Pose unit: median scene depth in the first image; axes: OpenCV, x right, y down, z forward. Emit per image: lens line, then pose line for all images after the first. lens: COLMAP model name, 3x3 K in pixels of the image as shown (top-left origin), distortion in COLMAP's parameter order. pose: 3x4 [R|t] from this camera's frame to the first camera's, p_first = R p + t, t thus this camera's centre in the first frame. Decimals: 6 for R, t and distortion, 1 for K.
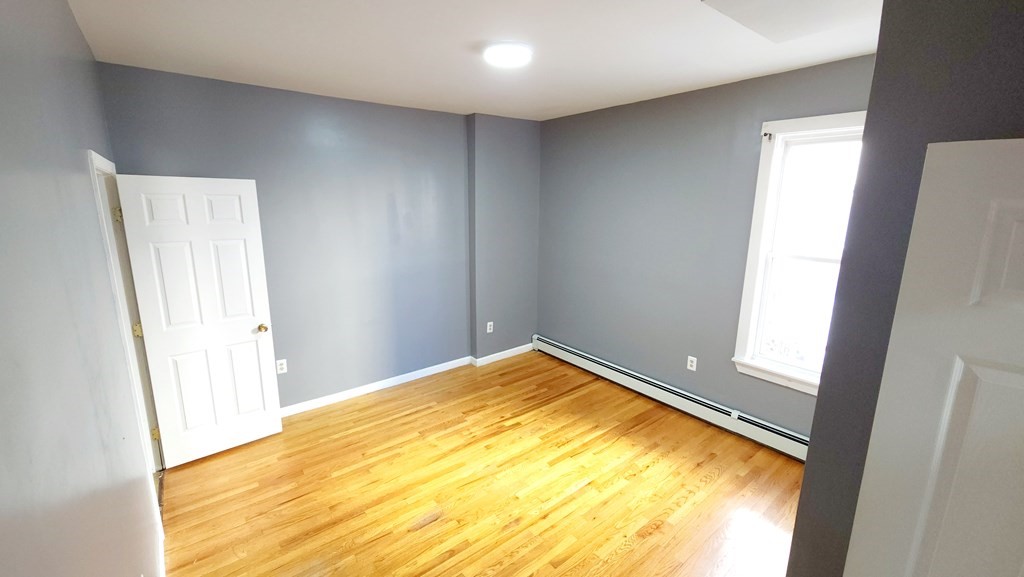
lens RADIAL K [[419.8, 0, 512.0], [0, 419.8, 290.7], [0, 0, 1]] dist [-0.012845, -0.003274]
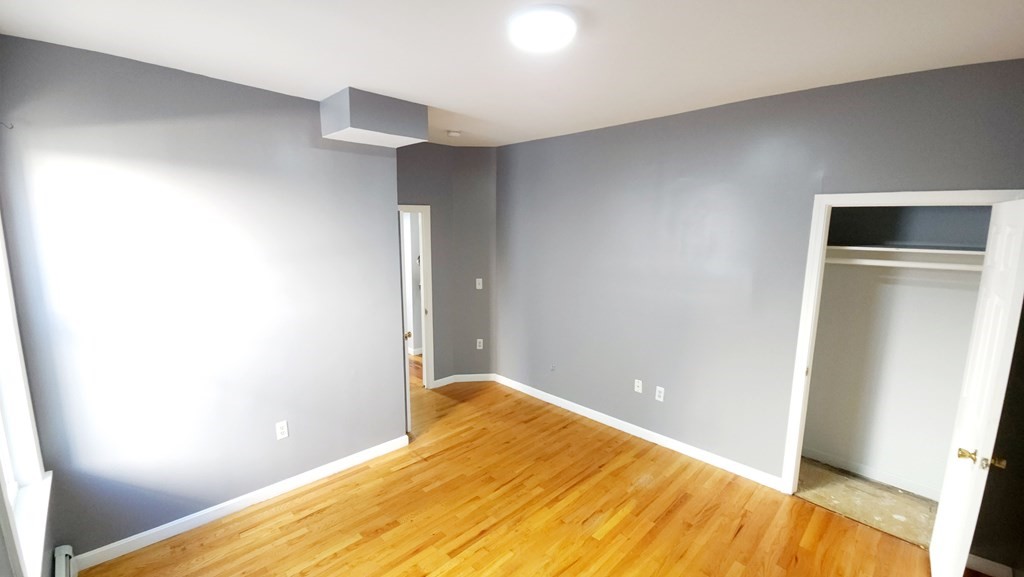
lens RADIAL K [[419.8, 0, 513.5], [0, 419.8, 290.2], [0, 0, 1]] dist [-0.012845, -0.003274]
pose [[-0.994828, -0.001585, -0.101566, 0.110286], [-0.036088, 0.940164, 0.338805, -0.373214], [0.094952, 0.340718, -0.935359, 1.795054]]
